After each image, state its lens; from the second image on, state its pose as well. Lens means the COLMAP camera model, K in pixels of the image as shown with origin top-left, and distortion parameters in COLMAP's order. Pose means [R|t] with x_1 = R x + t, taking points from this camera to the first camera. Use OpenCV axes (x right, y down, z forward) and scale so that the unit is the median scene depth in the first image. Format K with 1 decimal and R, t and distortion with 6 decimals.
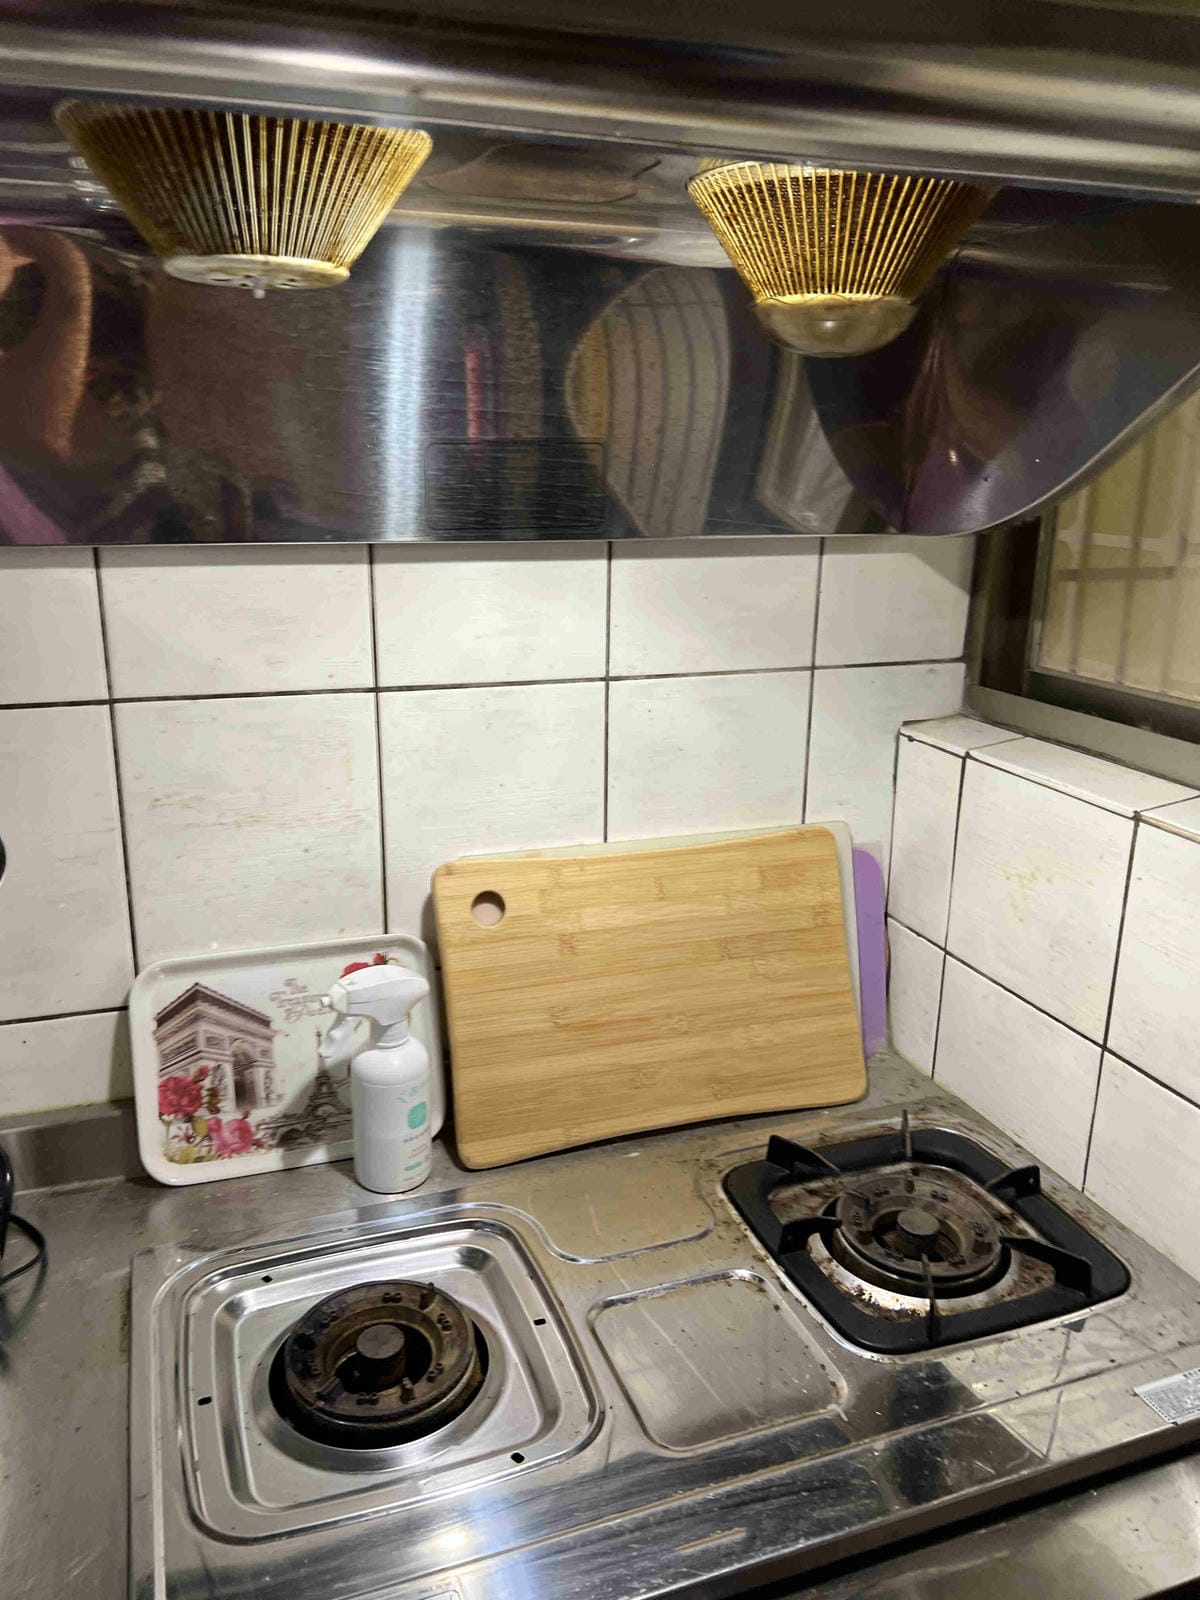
lens RADIAL K [[1196.2, 0, 605.0], [0, 1196.2, 796.7], [0, 0, 1]] dist [0.002269, 0.000745]
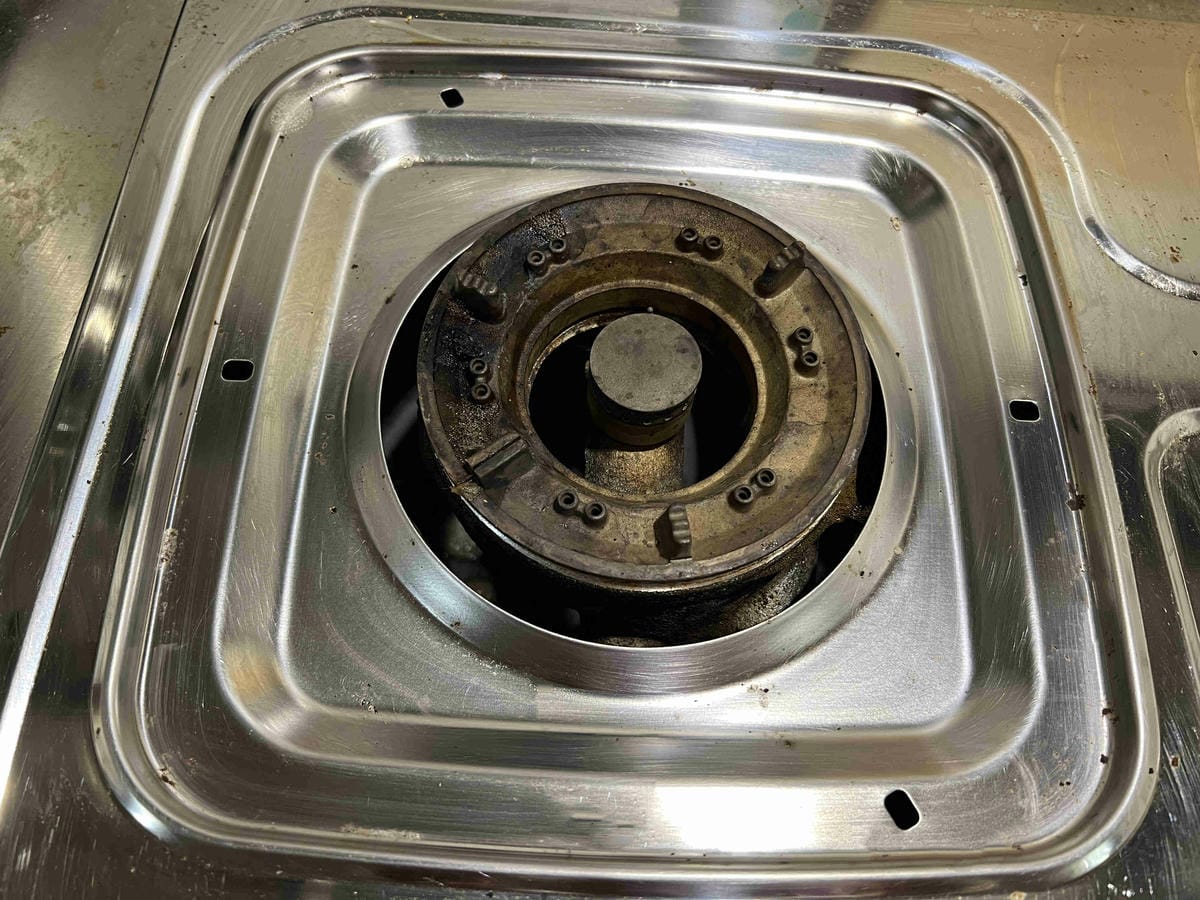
lens RADIAL K [[904.8, 0, 598.0], [0, 904.8, 448.6], [0, 0, 1]] dist [-0.006946, -0.005362]
pose [[0.922480, 0.362380, -0.133082, -0.145076], [-0.135946, 0.627589, 0.766584, 0.229690], [0.361316, -0.689066, 0.628203, 0.750797]]
